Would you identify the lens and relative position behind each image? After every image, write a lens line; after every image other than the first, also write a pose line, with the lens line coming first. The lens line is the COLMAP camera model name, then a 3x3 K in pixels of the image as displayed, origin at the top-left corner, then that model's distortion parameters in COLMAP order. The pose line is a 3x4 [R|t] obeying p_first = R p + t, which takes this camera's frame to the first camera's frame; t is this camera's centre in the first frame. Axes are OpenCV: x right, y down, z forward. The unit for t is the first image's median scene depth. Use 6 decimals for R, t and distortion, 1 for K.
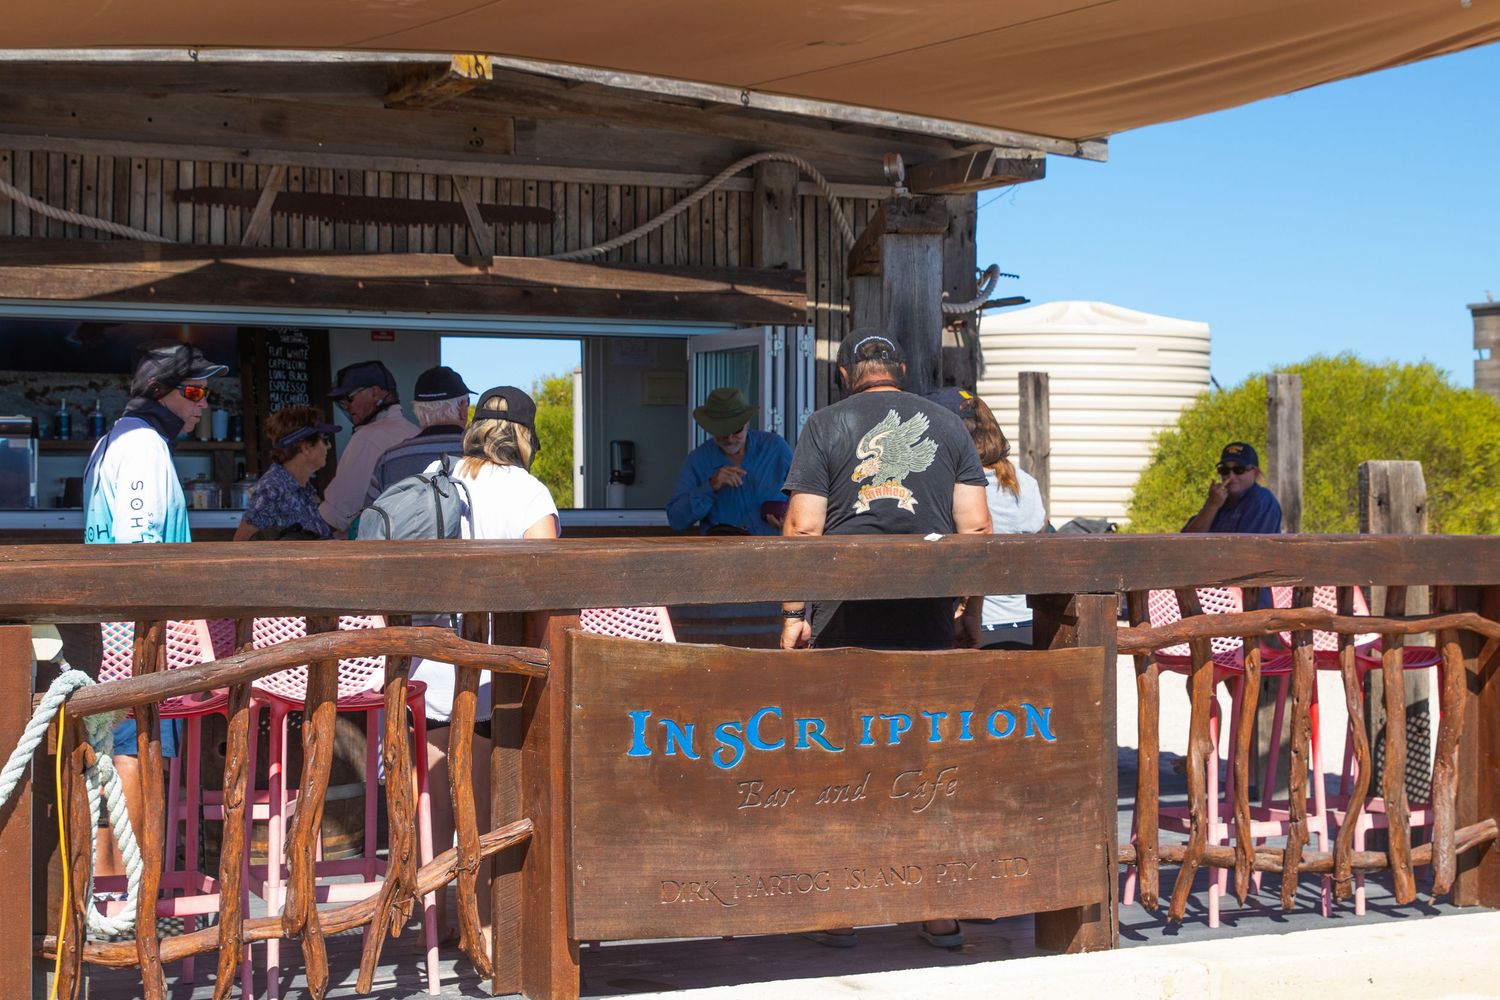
lens RADIAL K [[2741.3, 0, 749.8], [0, 2741.3, 496.3], [0, 0, 1]] dist [-0.004976, 0.000000]
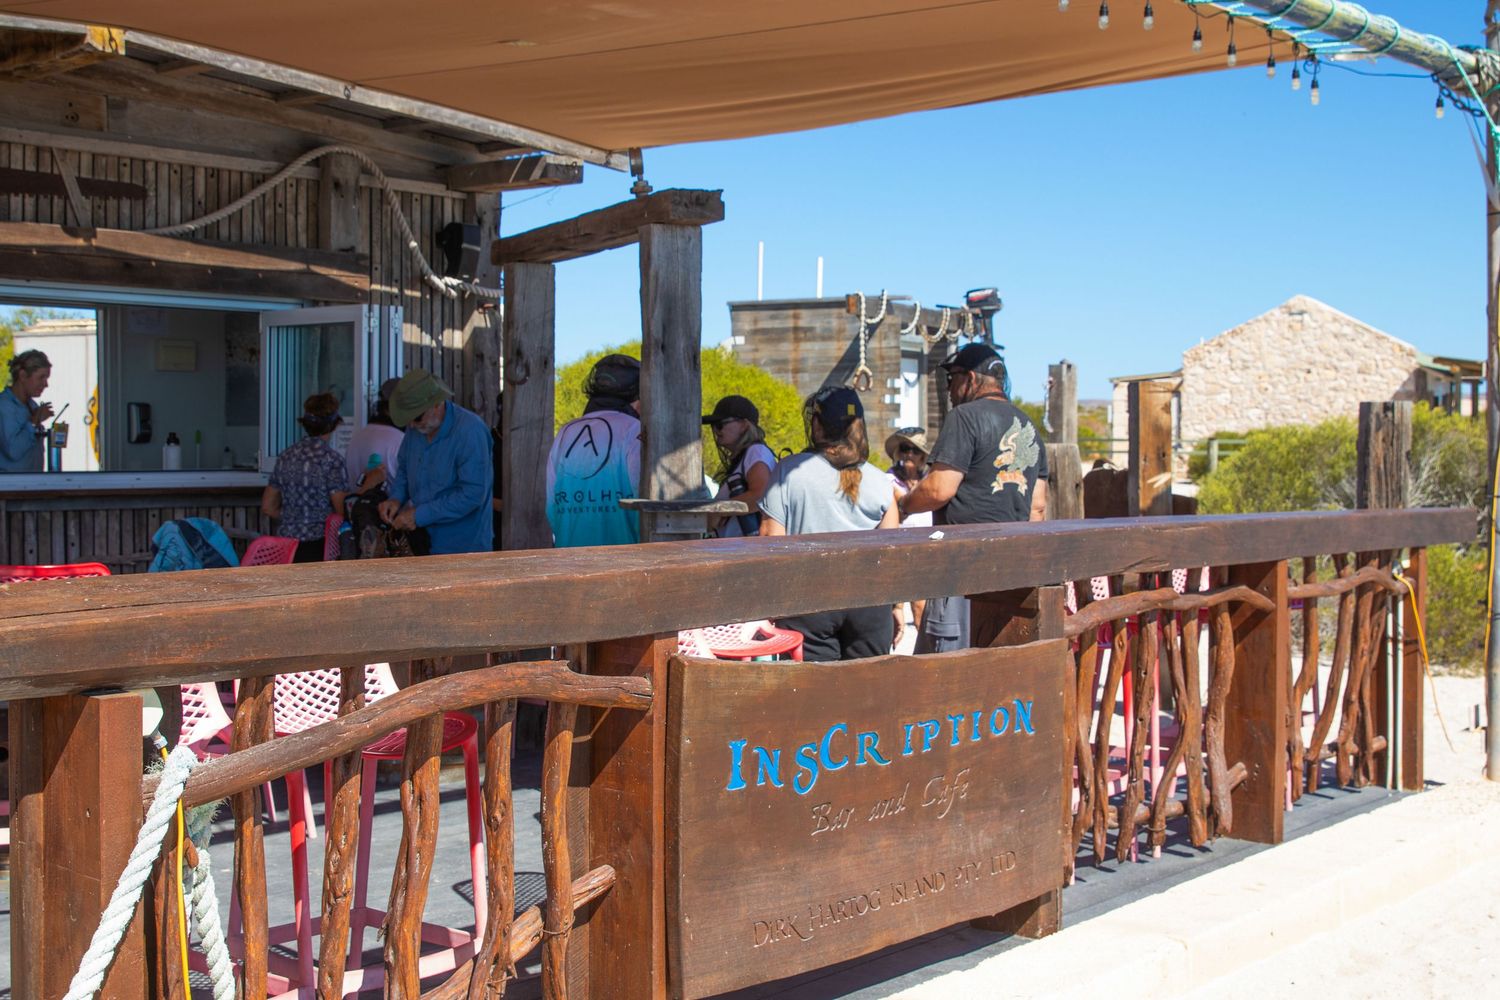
lens RADIAL K [[1941.9, 0, 750.1], [0, 1941.9, 503.9], [0, 0, 1]] dist [-0.059153, 0.000000]
pose [[0.914018, -0.007323, 0.405608, -0.176857], [-0.008452, 0.999276, 0.037088, -0.013833], [-0.405586, -0.037328, 0.913295, 0.251156]]
